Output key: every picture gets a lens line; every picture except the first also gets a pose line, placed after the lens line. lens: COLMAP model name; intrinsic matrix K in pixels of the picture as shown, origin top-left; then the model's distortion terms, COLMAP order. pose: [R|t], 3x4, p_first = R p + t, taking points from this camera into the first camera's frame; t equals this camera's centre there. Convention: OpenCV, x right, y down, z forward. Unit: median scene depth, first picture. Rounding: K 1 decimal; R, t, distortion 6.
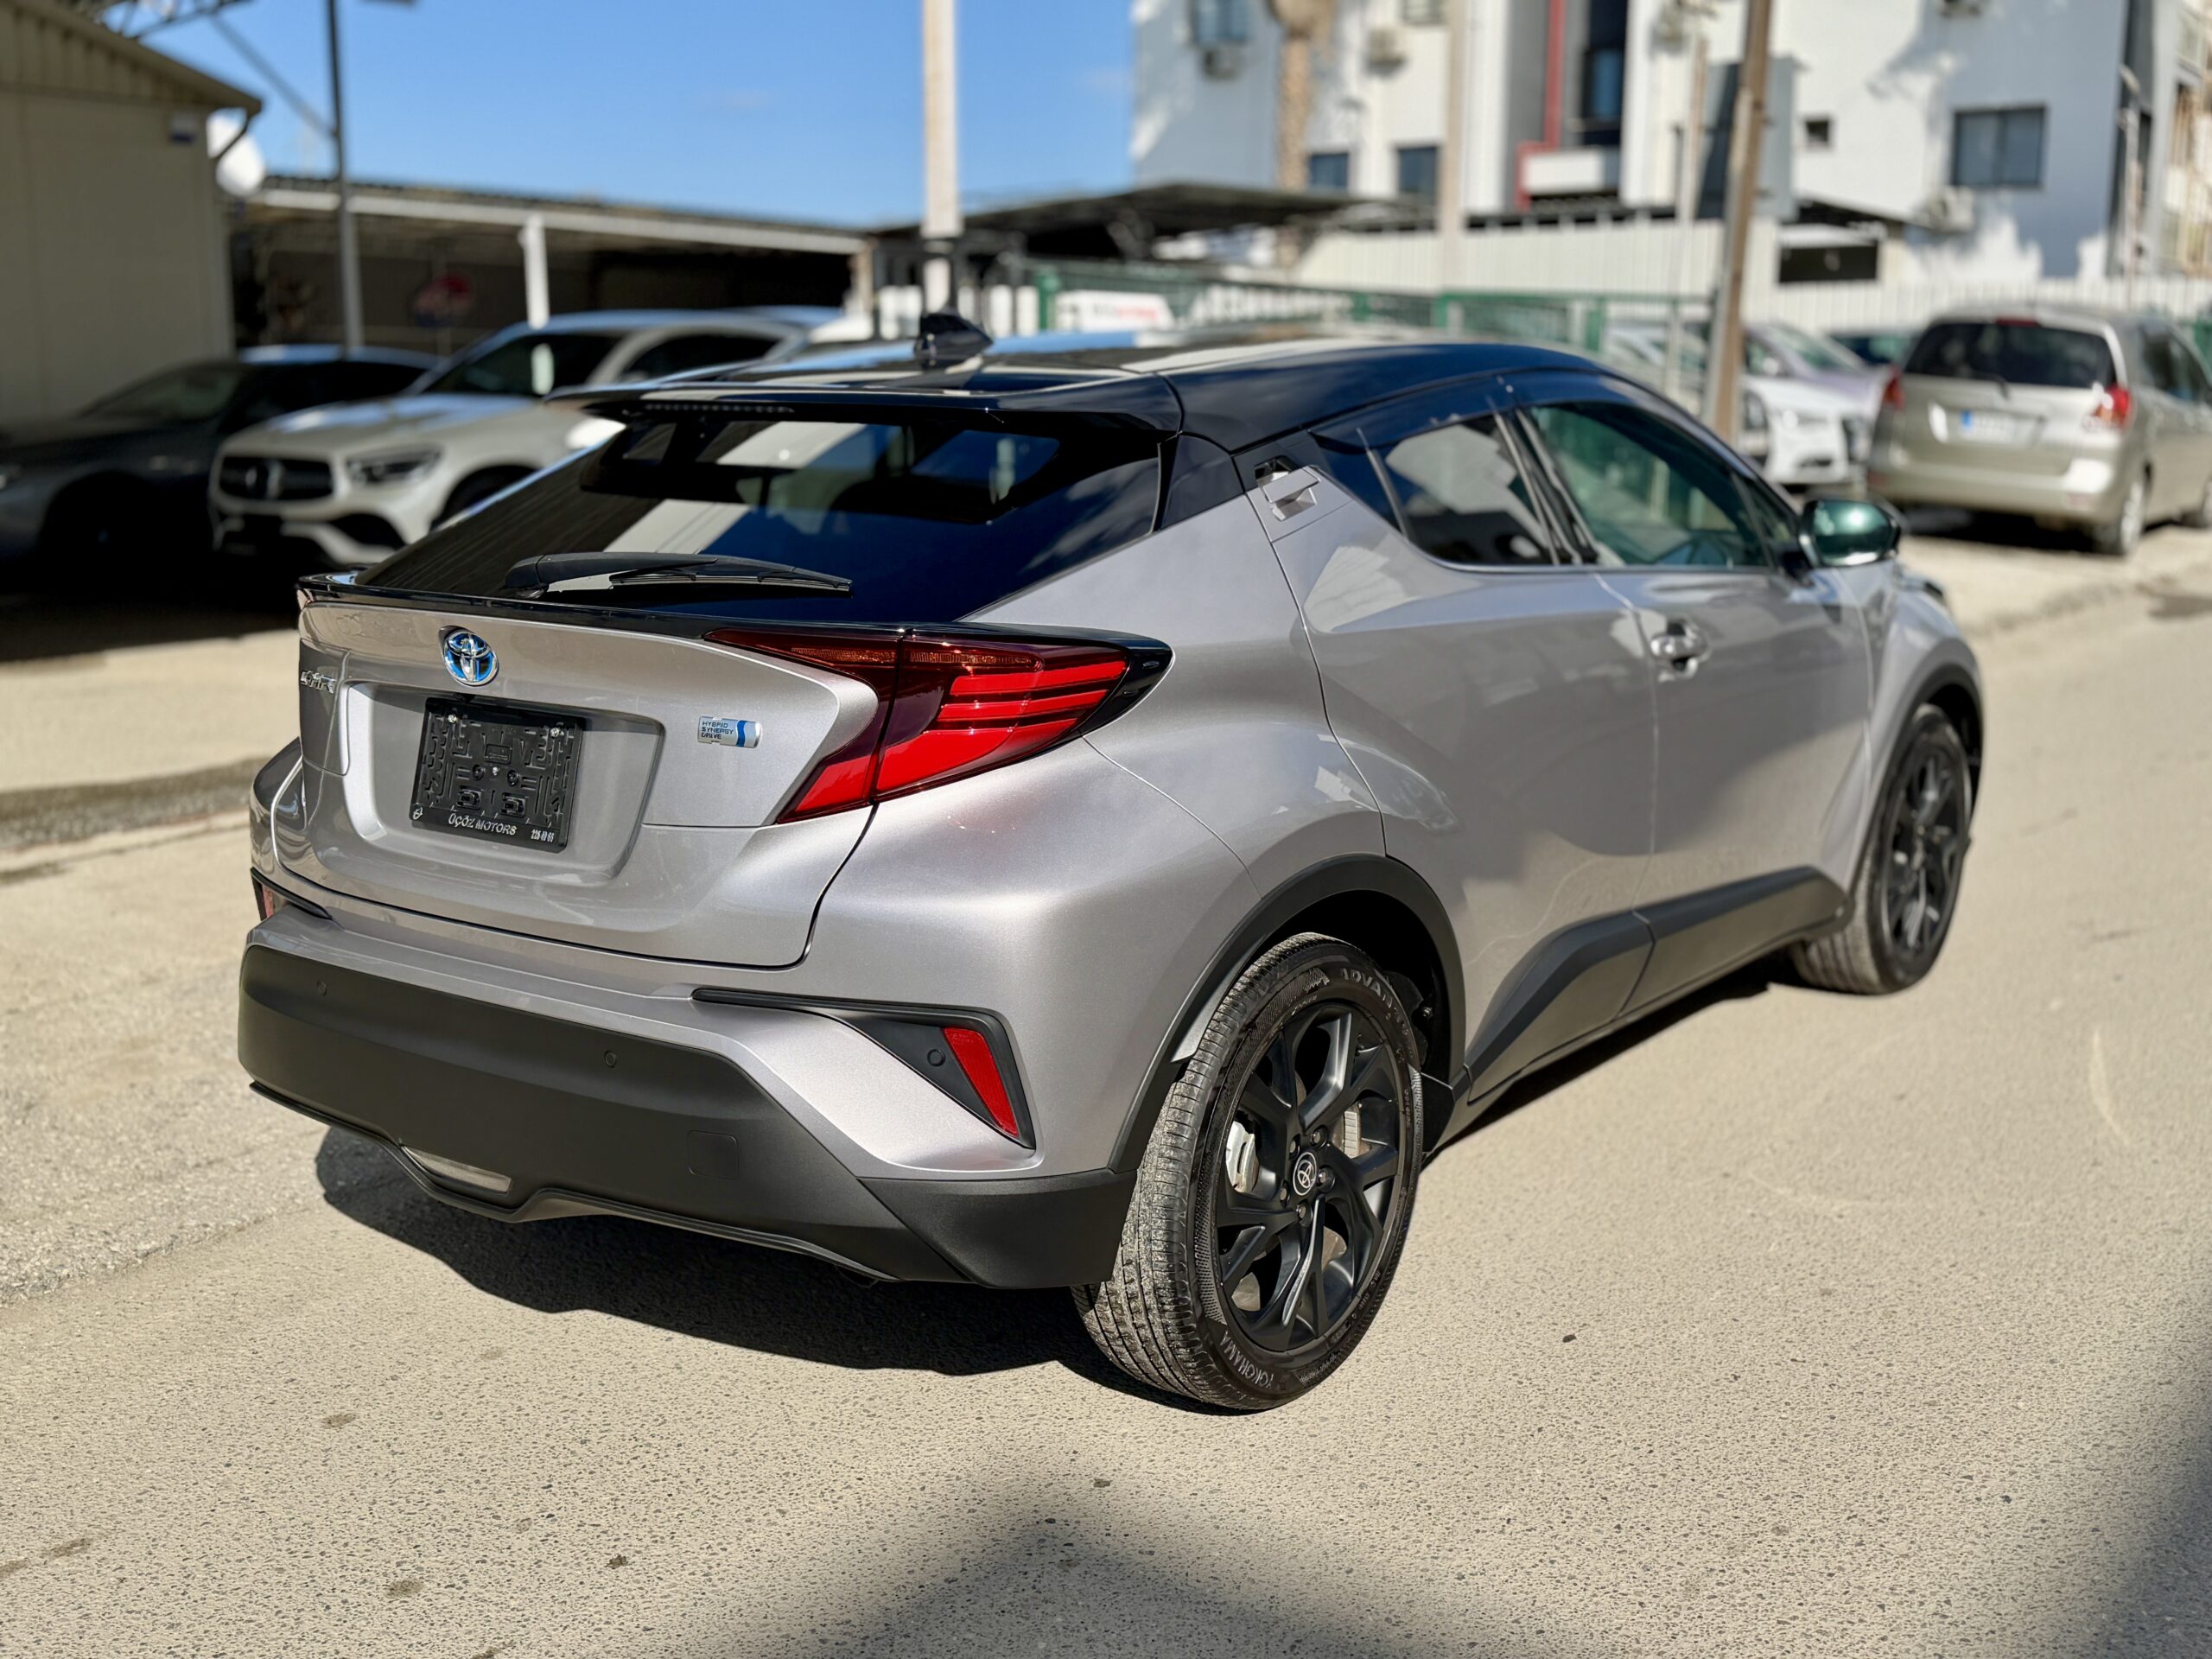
lens RADIAL K [[2234.2, 0, 1106.0], [0, 2234.2, 829.5], [0, 0, 1]] dist [-0.044657, -0.005733]
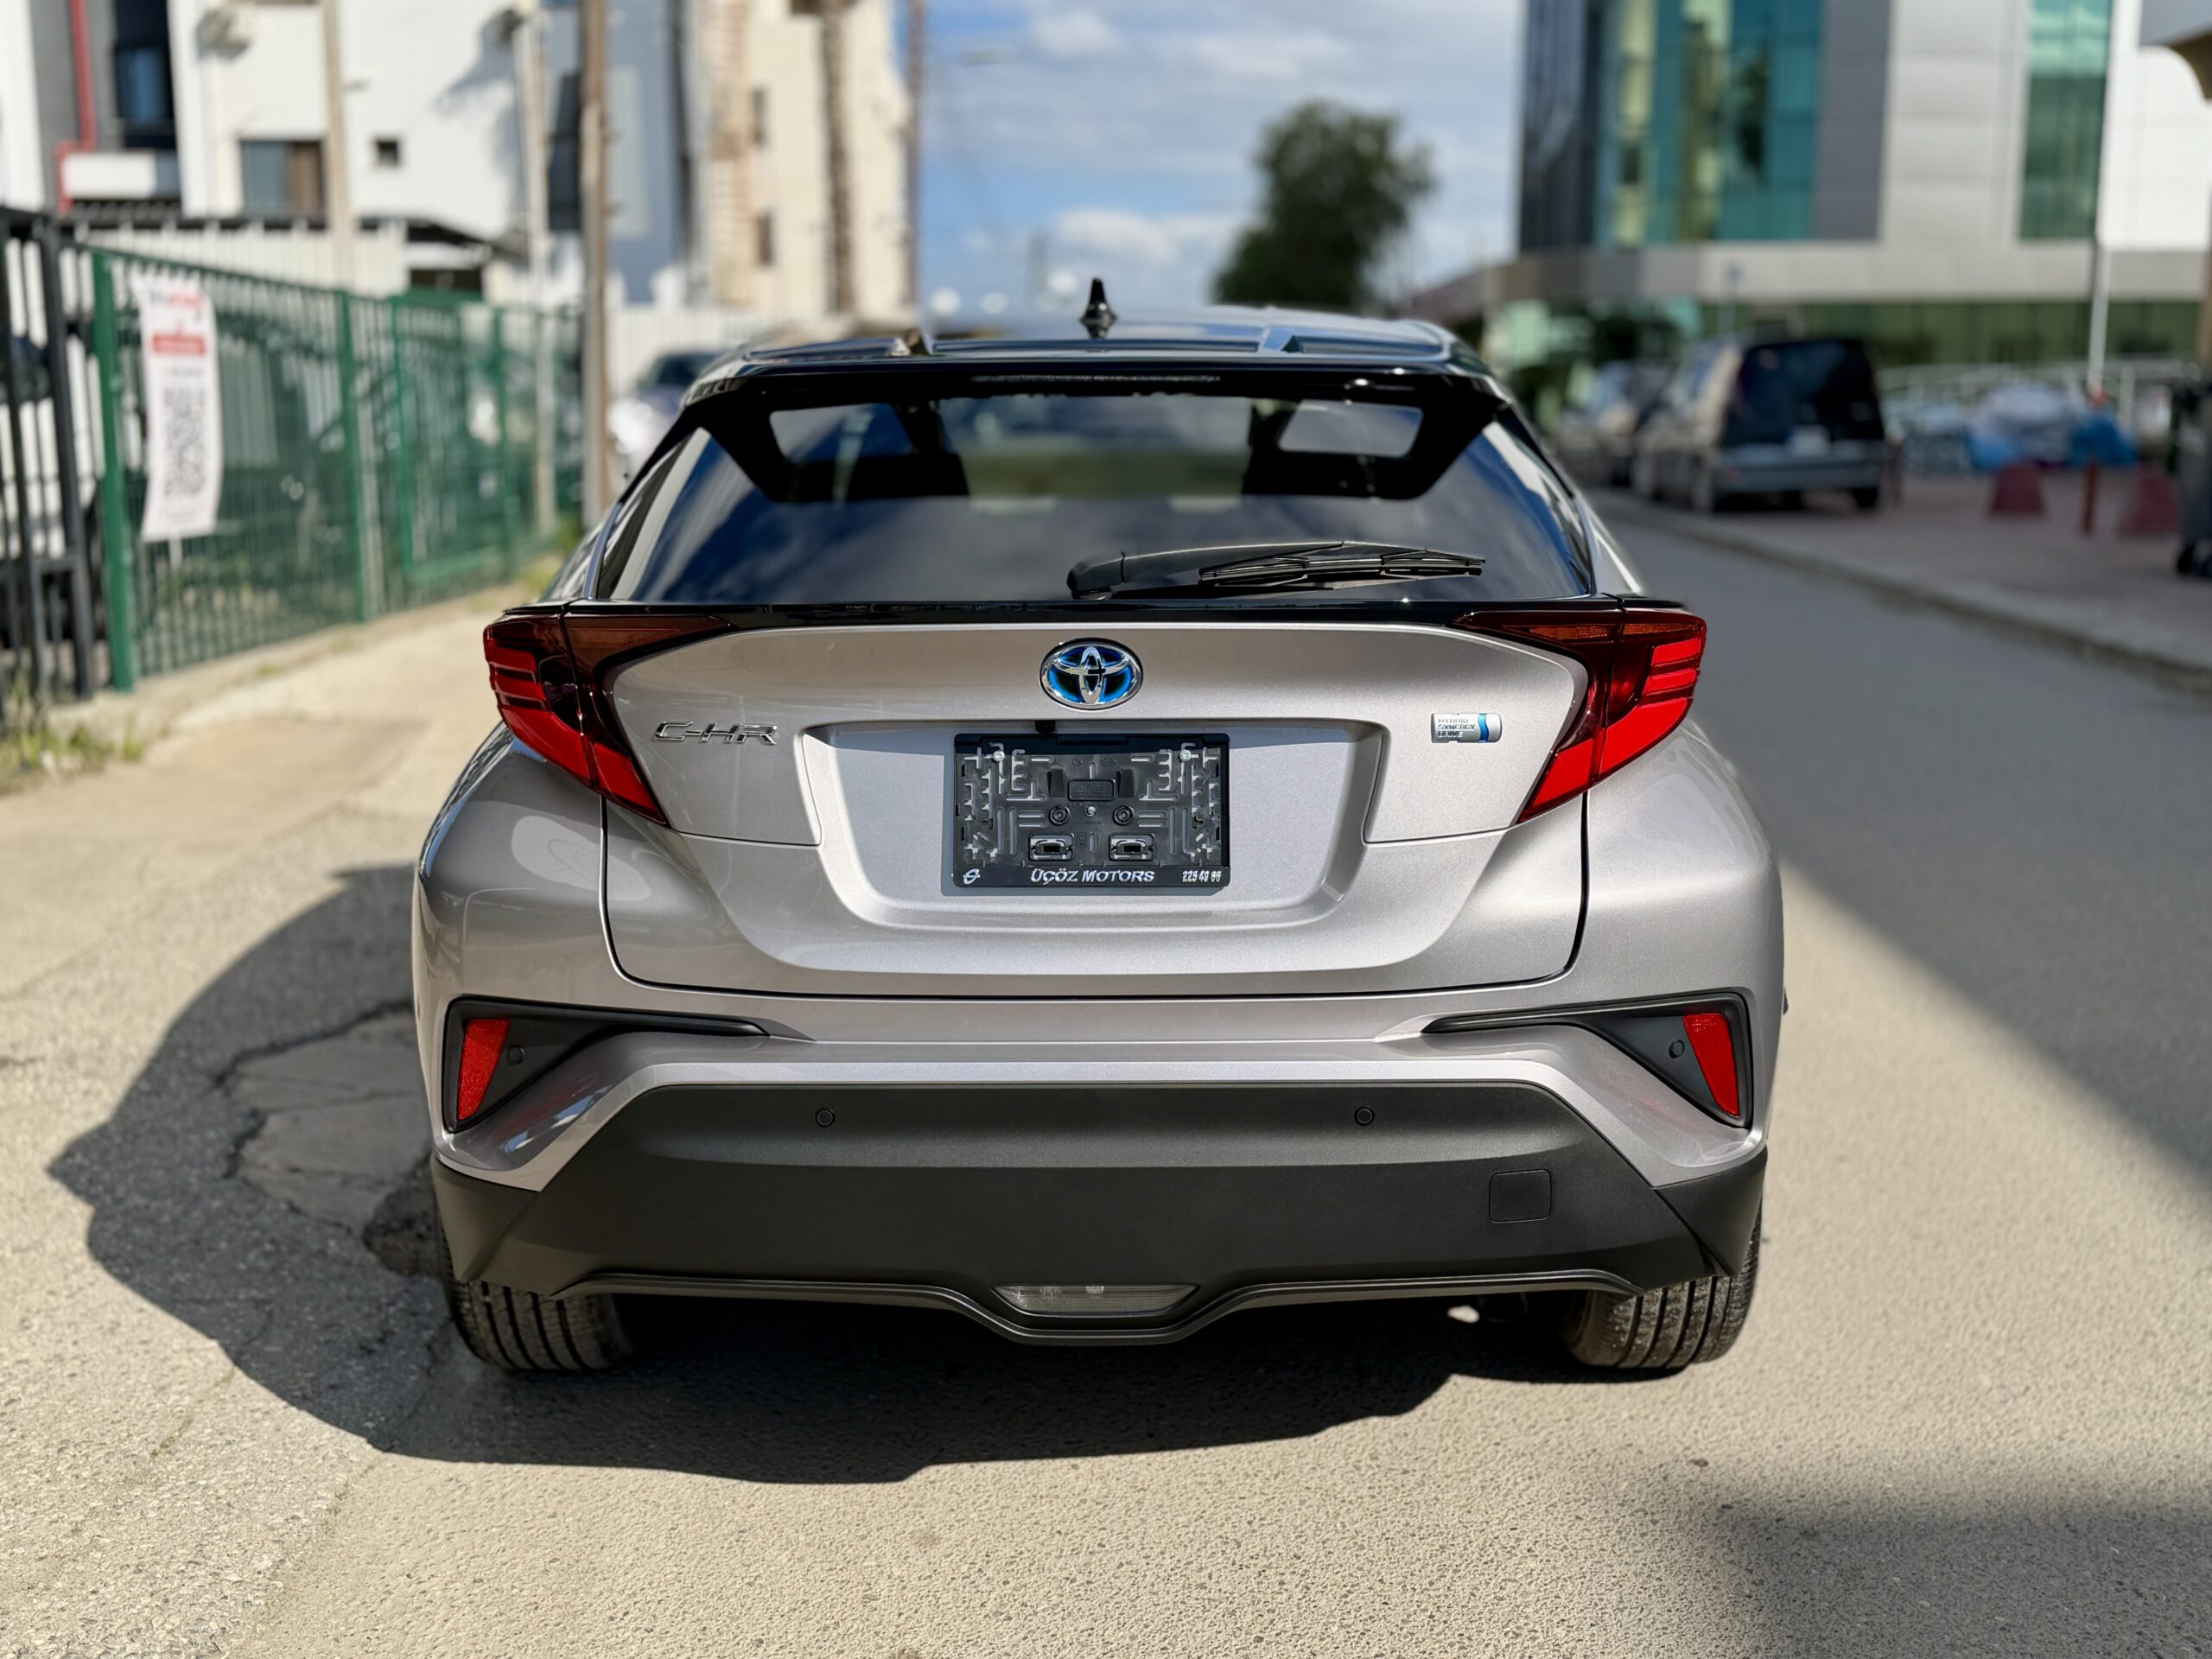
lens RADIAL K [[2259.0, 0, 1106.3], [0, 2259.0, 768.3], [0, 0, 1]] dist [0.015489, -0.012882]
pose [[0.809768, -0.087057, 0.580256, -0.687211], [0.109960, 0.993927, -0.004332, -0.034010], [-0.576355, 0.067313, 0.814423, 0.274994]]
